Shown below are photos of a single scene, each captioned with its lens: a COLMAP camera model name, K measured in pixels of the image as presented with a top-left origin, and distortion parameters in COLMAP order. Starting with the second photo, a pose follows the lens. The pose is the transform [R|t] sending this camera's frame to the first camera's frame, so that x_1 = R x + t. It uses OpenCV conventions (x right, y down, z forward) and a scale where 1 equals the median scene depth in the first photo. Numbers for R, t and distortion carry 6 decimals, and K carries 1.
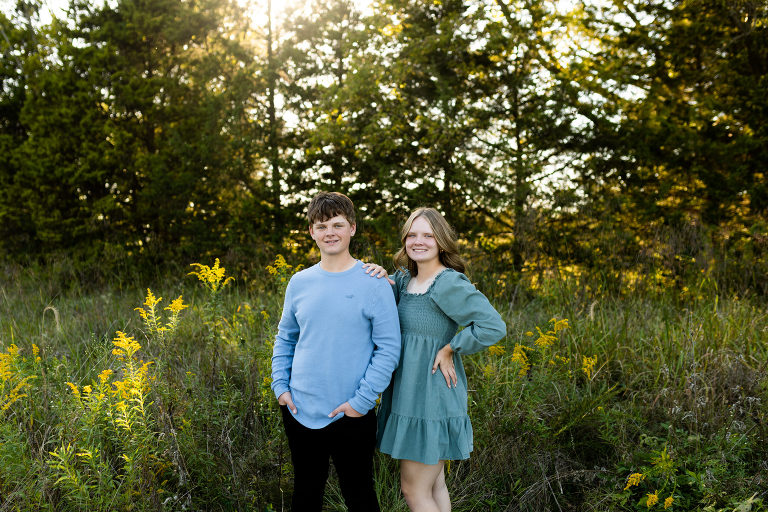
lens RADIAL K [[751.1, 0, 370.0], [0, 751.1, 292.7], [0, 0, 1]] dist [-0.000688, 0.010049]
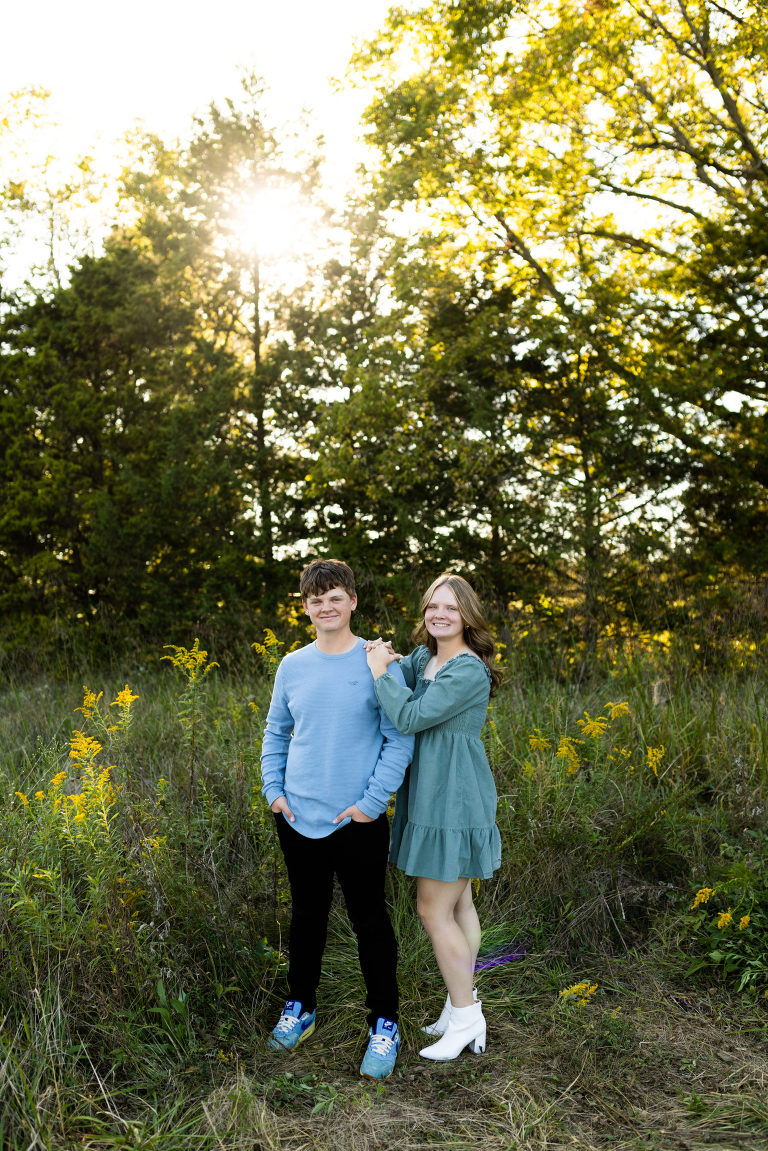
lens RADIAL K [[1123.7, 0, 384.0], [0, 1123.7, 575.5], [0, 0, 1]] dist [-0.008692, 0.026996]
pose [[0.999475, -0.023702, -0.022090, 0.028343], [0.021629, 0.995728, -0.089766, 0.002166], [0.024123, 0.089241, 0.995718, -0.206522]]
